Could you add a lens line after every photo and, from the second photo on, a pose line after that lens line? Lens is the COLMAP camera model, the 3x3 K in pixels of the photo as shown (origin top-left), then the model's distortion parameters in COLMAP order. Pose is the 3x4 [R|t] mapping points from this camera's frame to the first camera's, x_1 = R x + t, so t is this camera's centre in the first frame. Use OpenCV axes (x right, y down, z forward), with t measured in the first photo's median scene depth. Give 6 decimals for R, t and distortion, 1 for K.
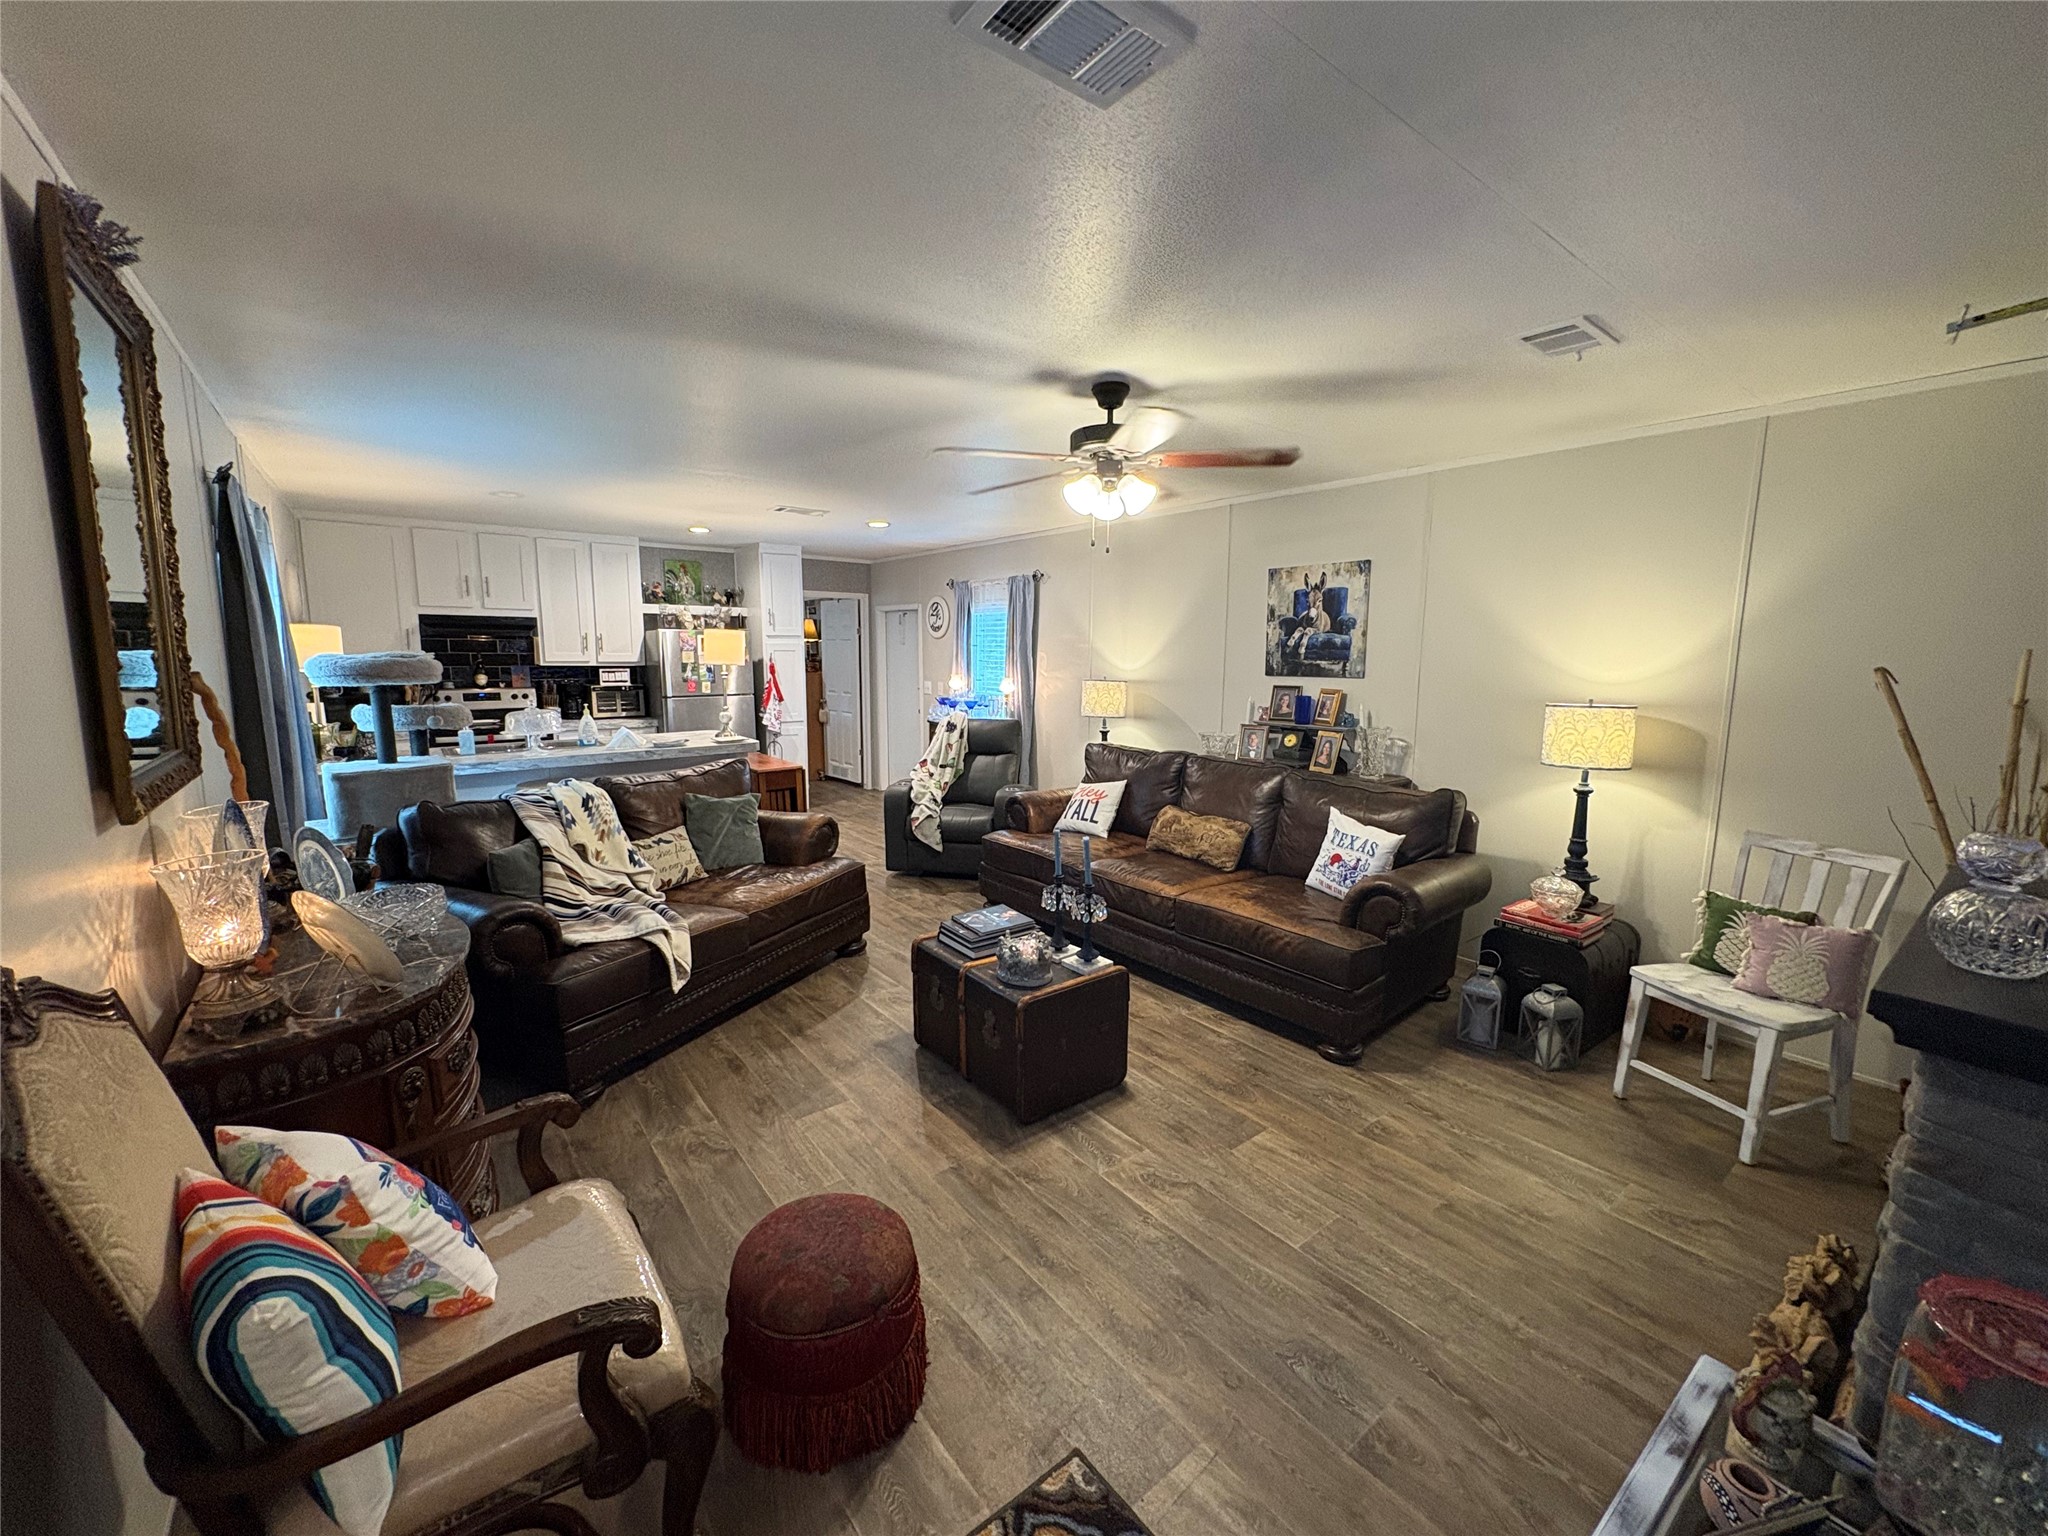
lens RADIAL K [[815.2, 0, 1030.0], [0, 815.2, 767.9], [0, 0, 1]] dist [0.000228, -0.000007]
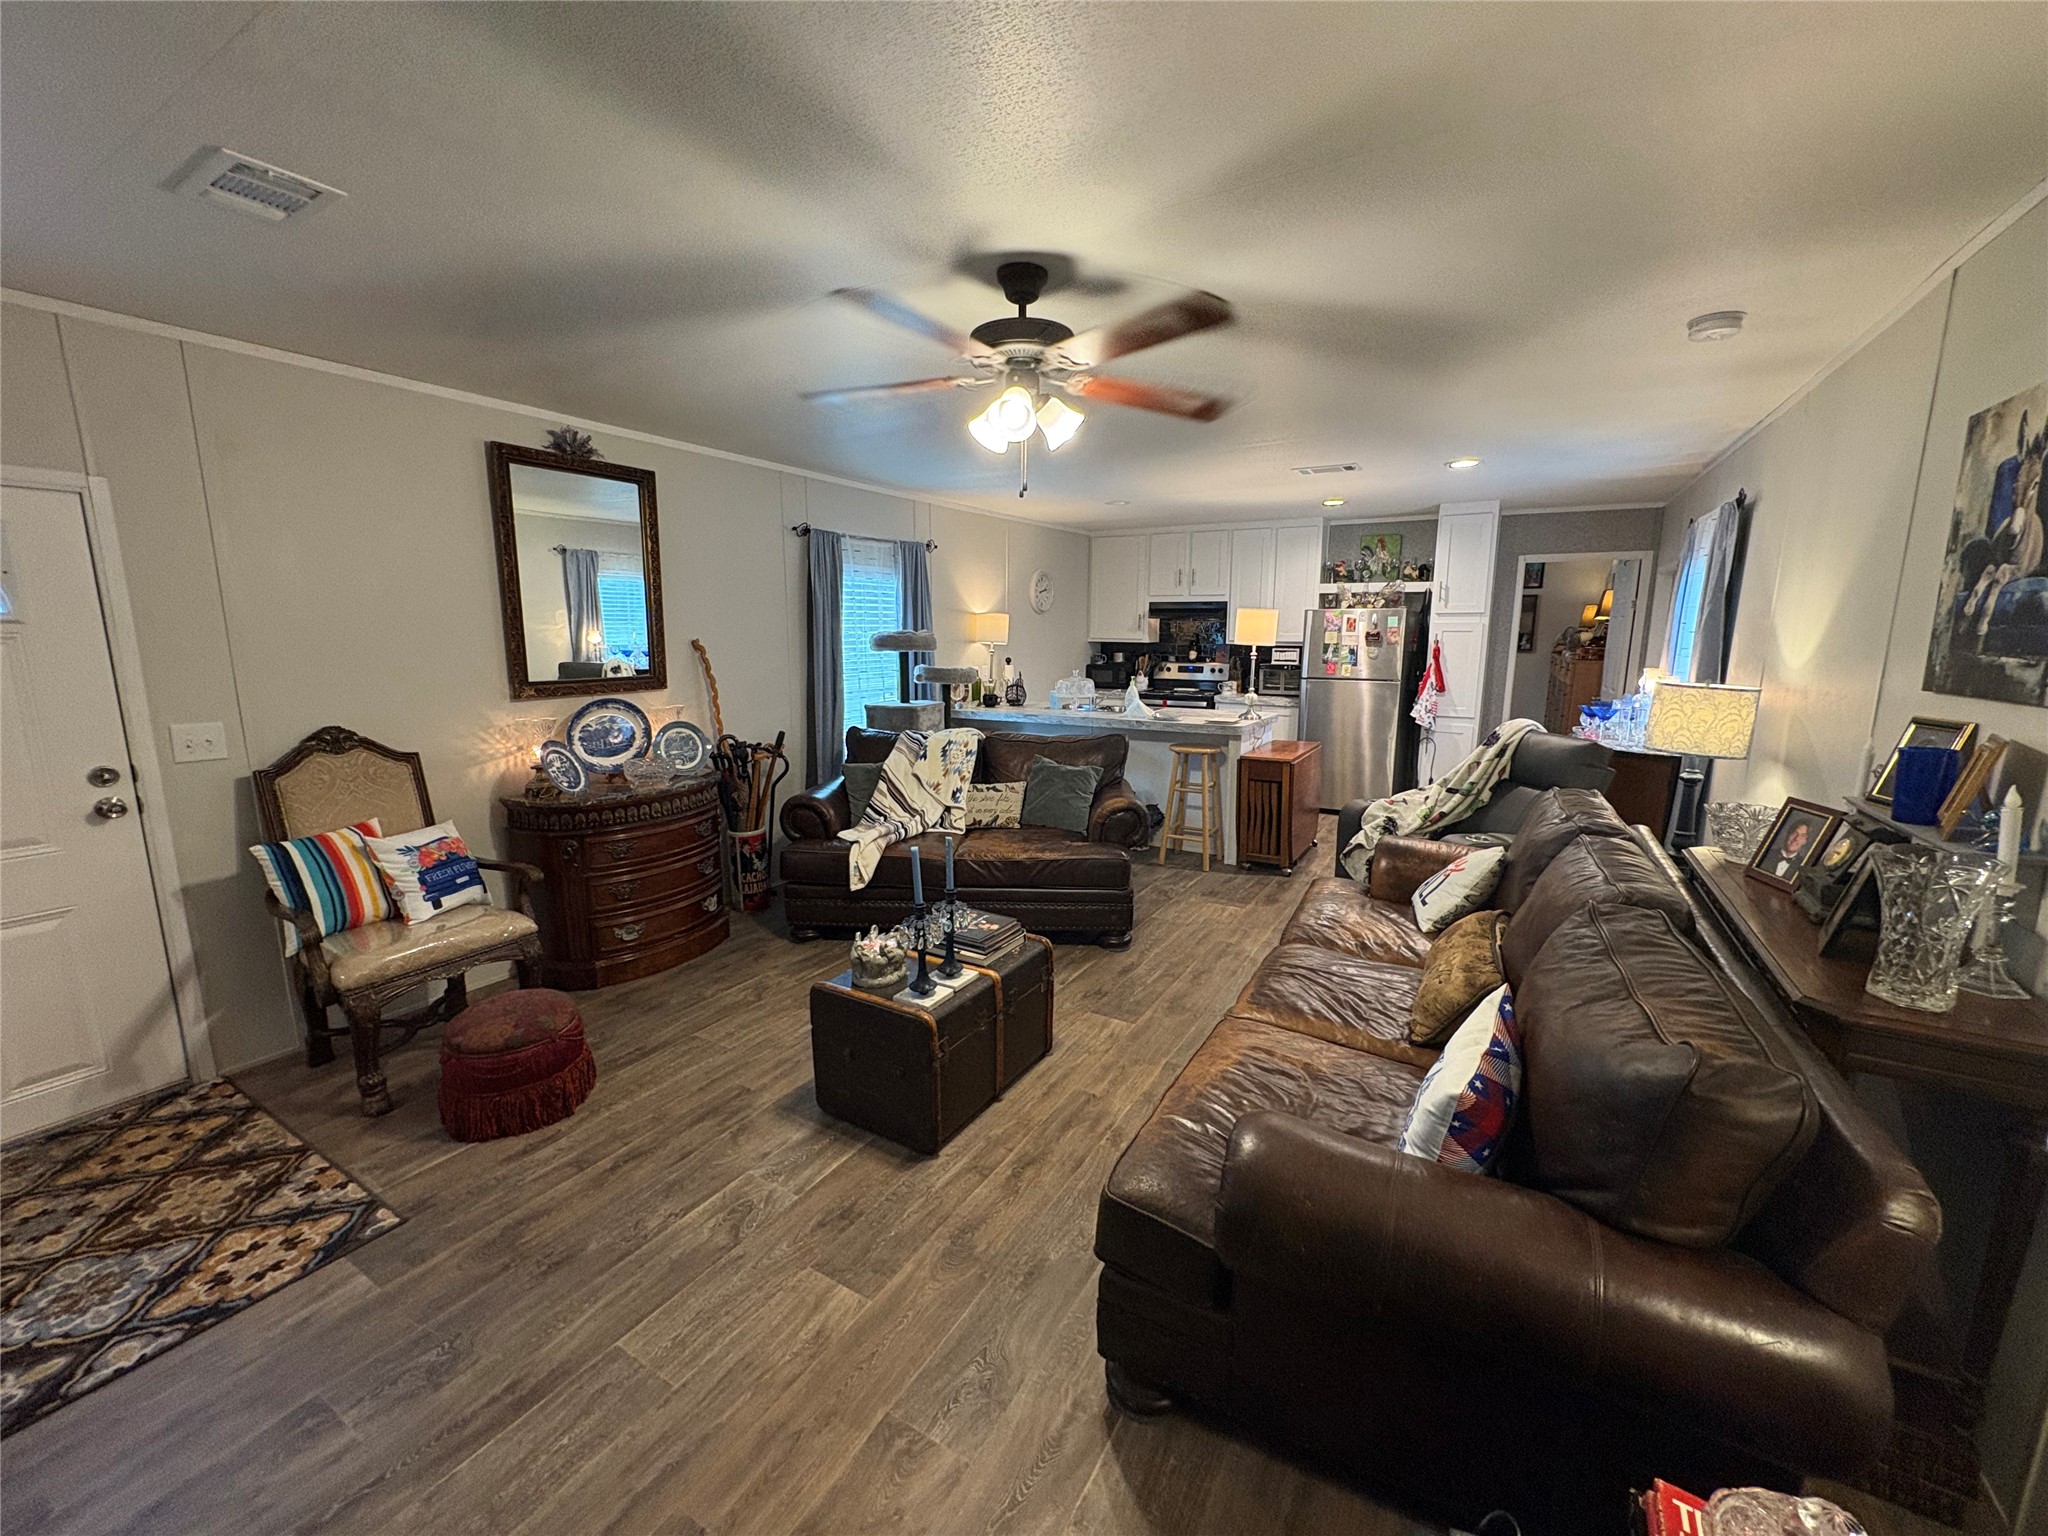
lens RADIAL K [[815.2, 0, 1021.7], [0, 815.2, 768.5], [0, 0, 1]] dist [0.000228, -0.000007]
pose [[0.359012, 0.155198, -0.920339, 0.366575], [-0.135154, 0.984329, 0.113268, -0.044848], [0.923495, 0.083723, 0.374362, 0.324509]]
